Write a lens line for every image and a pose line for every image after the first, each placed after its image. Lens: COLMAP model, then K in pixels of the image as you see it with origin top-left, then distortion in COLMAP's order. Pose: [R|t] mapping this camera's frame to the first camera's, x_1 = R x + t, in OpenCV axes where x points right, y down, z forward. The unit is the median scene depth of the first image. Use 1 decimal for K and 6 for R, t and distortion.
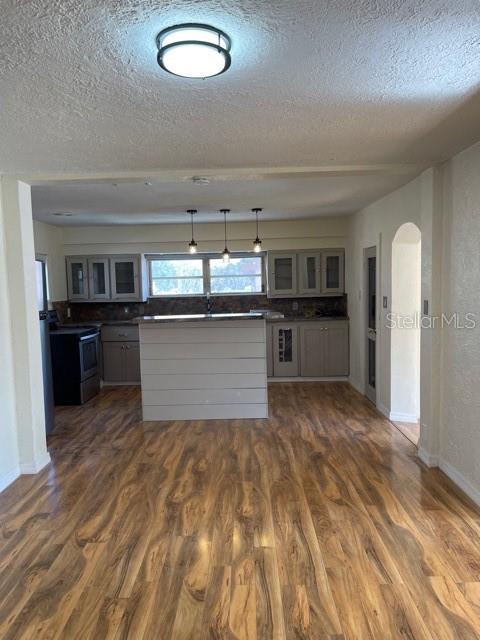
lens RADIAL K [[487.4, 0, 241.4], [0, 487.4, 320.7], [0, 0, 1]] dist [0.039337, -0.050840]
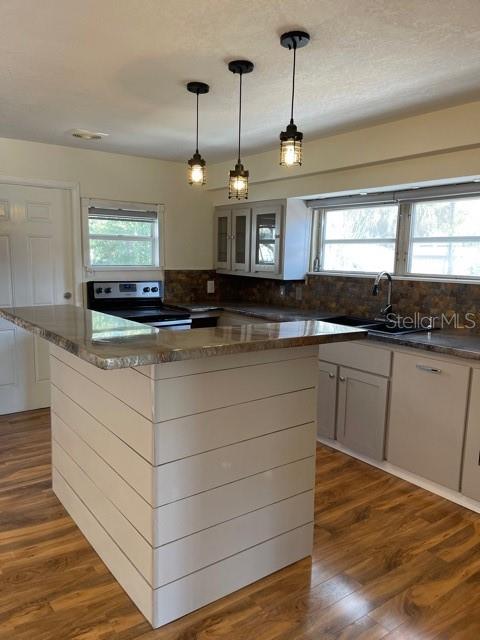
lens RADIAL K [[487.4, 0, 234.6], [0, 487.4, 324.0], [0, 0, 1]] dist [0.039337, -0.050840]
pose [[0.601604, 0.151527, -0.784291, 0.243607], [-0.097540, 0.988431, 0.116147, -0.049601], [0.792817, 0.006626, 0.609424, 0.593653]]
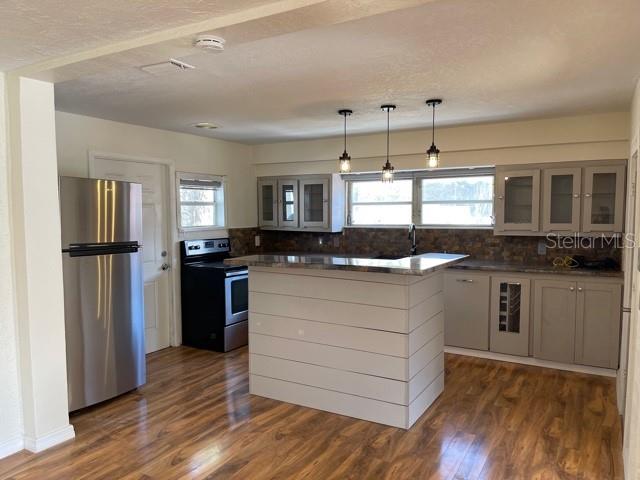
lens RADIAL K [[487.4, 0, 321.3], [0, 487.4, 245.6], [0, 0, 1]] dist [0.039337, -0.050840]
pose [[0.874858, 0.057752, -0.480924, 0.177493], [-0.056036, 0.998268, 0.017941, -0.030582], [0.481127, 0.011253, 0.876578, 0.280870]]
